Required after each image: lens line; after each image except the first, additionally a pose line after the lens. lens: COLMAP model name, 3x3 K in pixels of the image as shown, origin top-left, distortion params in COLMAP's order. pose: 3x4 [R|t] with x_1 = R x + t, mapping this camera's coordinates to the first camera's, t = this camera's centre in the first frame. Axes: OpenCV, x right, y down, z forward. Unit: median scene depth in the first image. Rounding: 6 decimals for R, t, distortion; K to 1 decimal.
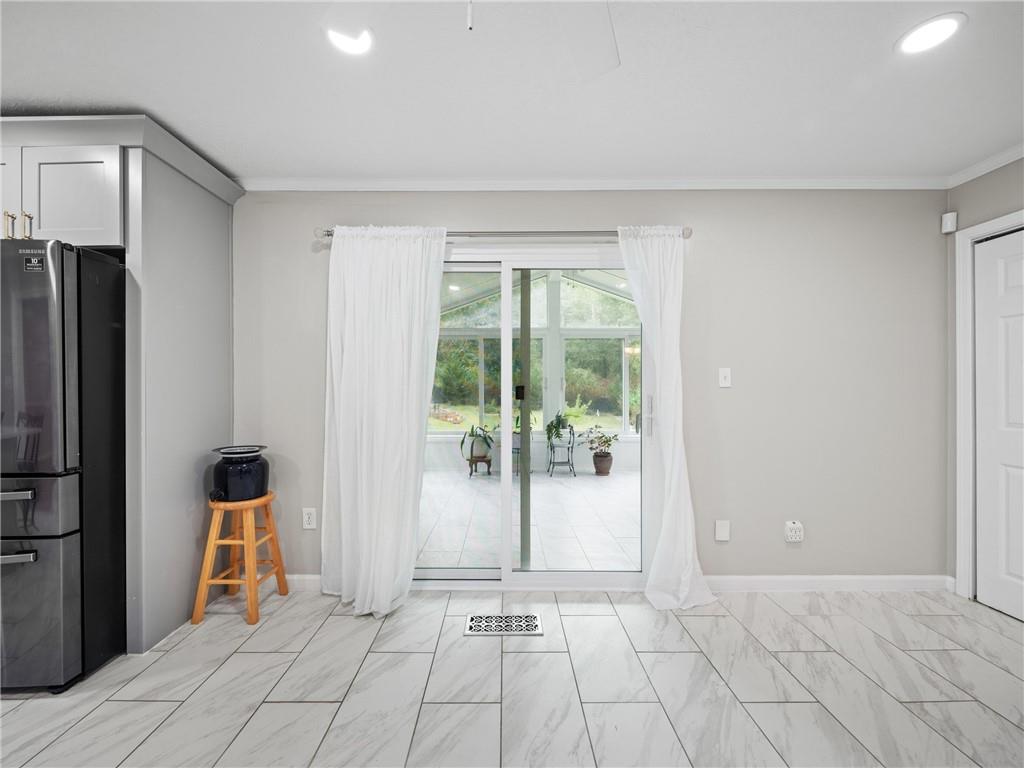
lens RADIAL K [[419.4, 0, 511.8], [0, 419.4, 389.7], [0, 0, 1]] dist [-0.000452, -0.000525]
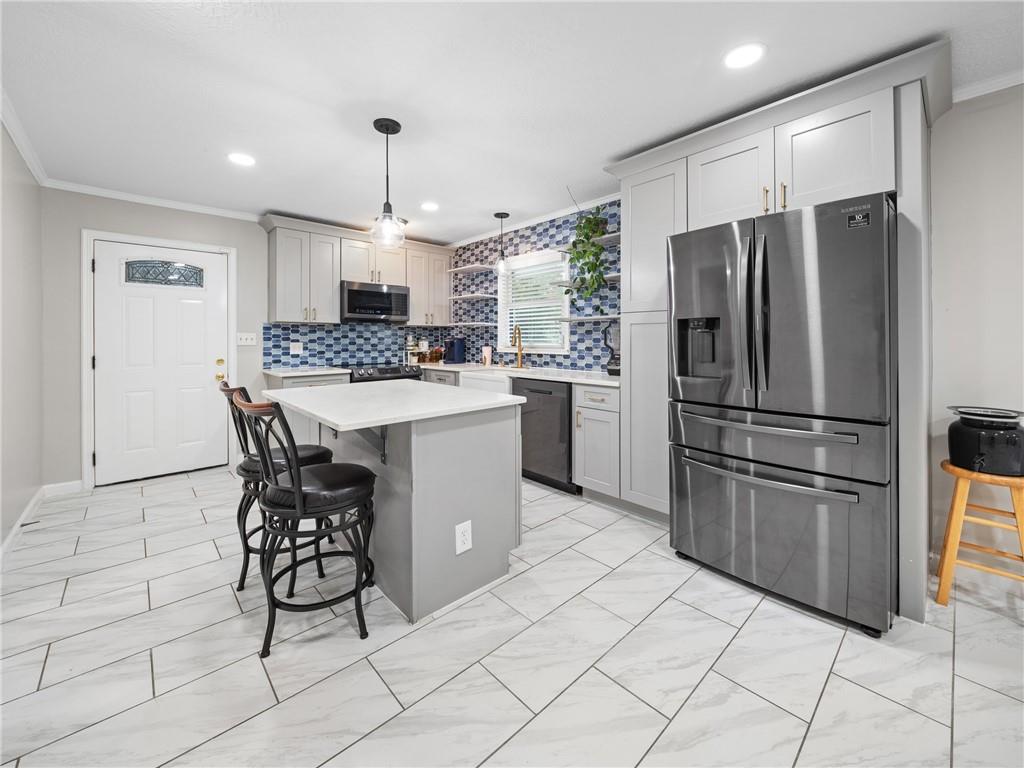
lens RADIAL K [[416.5, 0, 514.7], [0, 416.5, 340.5], [0, 0, 1]] dist [0.001405, 0.000028]
pose [[0.676921, -0.000861, -0.736055, -0.683888], [0.001685, 0.999999, 0.000380, 0.000331], [0.736054, -0.001498, 0.676922, -0.246851]]
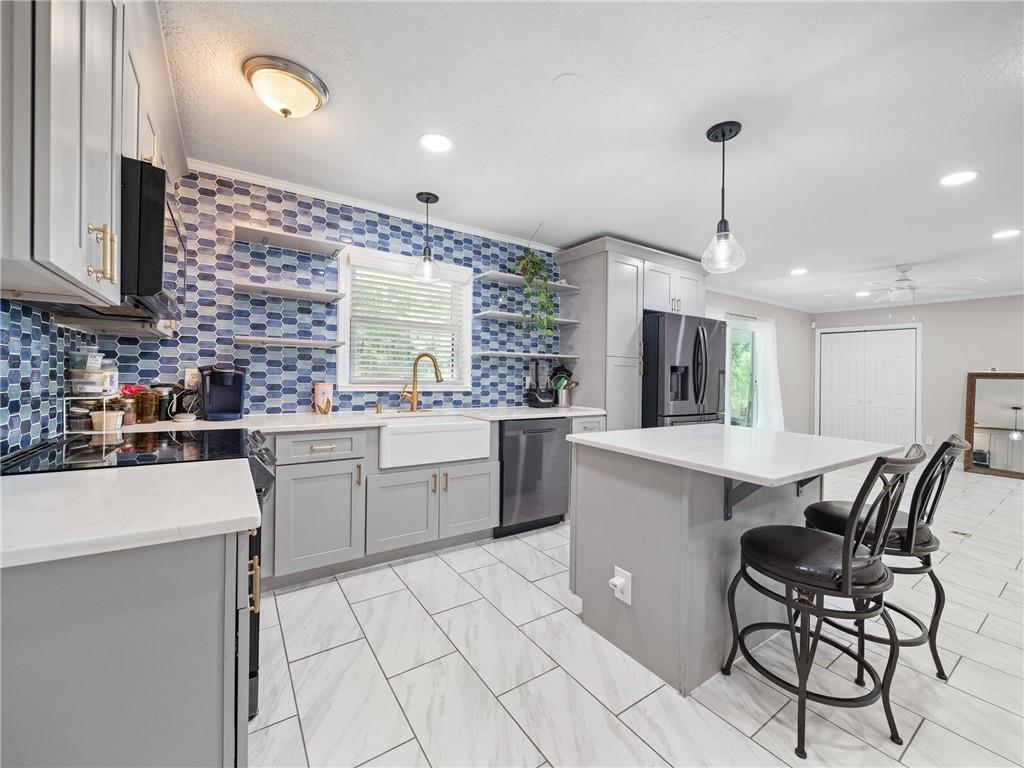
lens RADIAL K [[412.7, 0, 511.4], [0, 412.7, 375.5], [0, 0, 1]] dist [0.008518, -0.000103]
pose [[0.829534, 0.016043, 0.558226, -2.582052], [-0.017353, 0.999845, -0.002948, 0.003788], [-0.558187, -0.007242, 0.829683, -0.268691]]
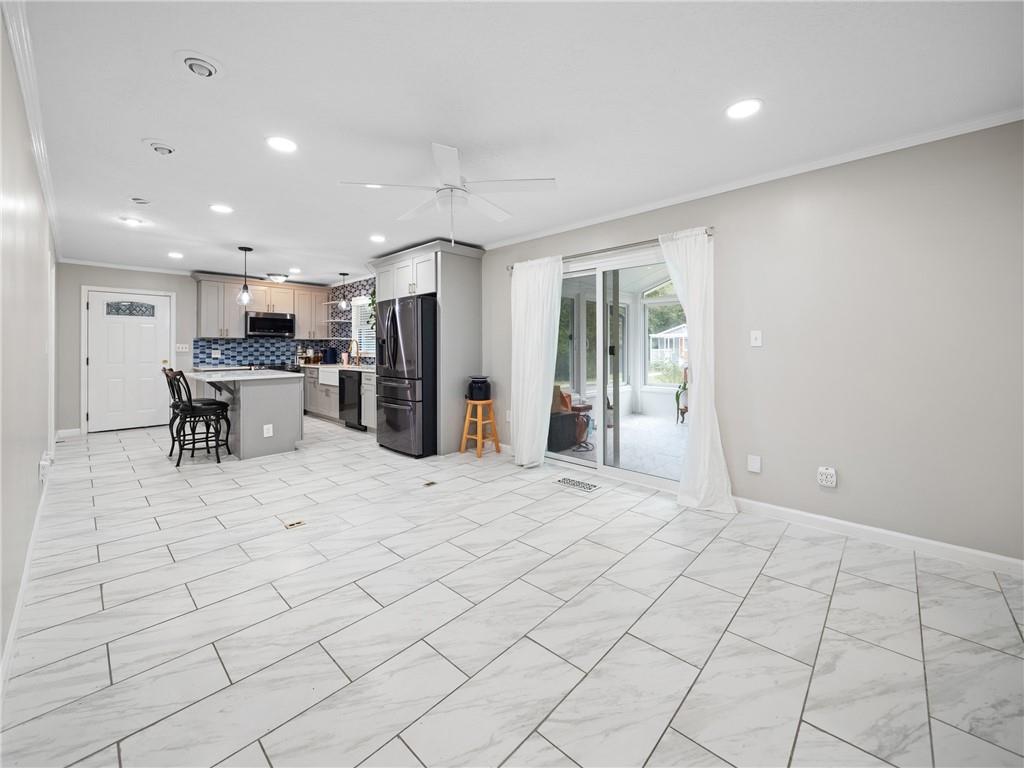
lens RADIAL K [[411.1, 0, 513.0], [0, 411.1, 347.6], [0, 0, 1]] dist [-0.000557, -0.000078]
pose [[0.729412, -0.002795, -0.684069, 0.919097], [0.000529, 0.999994, -0.003522, 0.001526], [0.684074, 0.002207, 0.729409, -0.402882]]
